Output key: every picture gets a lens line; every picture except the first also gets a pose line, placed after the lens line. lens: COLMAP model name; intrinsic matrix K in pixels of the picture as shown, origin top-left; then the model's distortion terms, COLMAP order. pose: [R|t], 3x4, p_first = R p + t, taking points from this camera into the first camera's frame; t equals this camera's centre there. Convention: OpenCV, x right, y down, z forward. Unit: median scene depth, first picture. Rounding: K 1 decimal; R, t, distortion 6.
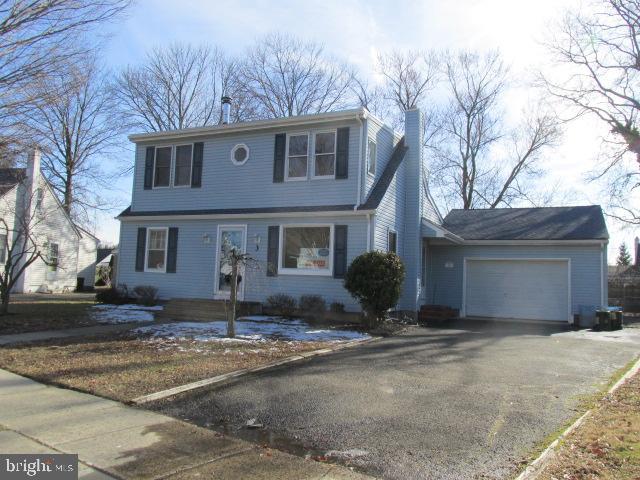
lens RADIAL K [[535.9, 0, 320.1], [0, 535.9, 241.1], [0, 0, 1]] dist [-0.011226, 0.009710]
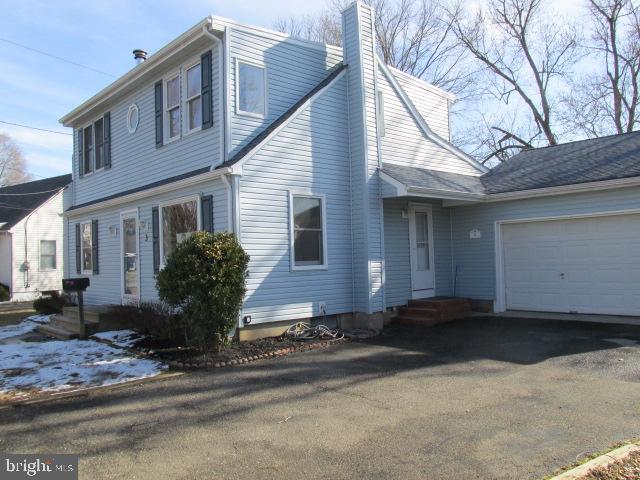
lens RADIAL K [[535.9, 0, 319.8], [0, 535.9, 238.2], [0, 0, 1]] dist [-0.011226, 0.009710]
pose [[0.919332, -0.082125, -0.384817, 0.335241], [0.096023, 0.995234, 0.017002, 0.020515], [0.381586, -0.052582, 0.922836, 0.328137]]
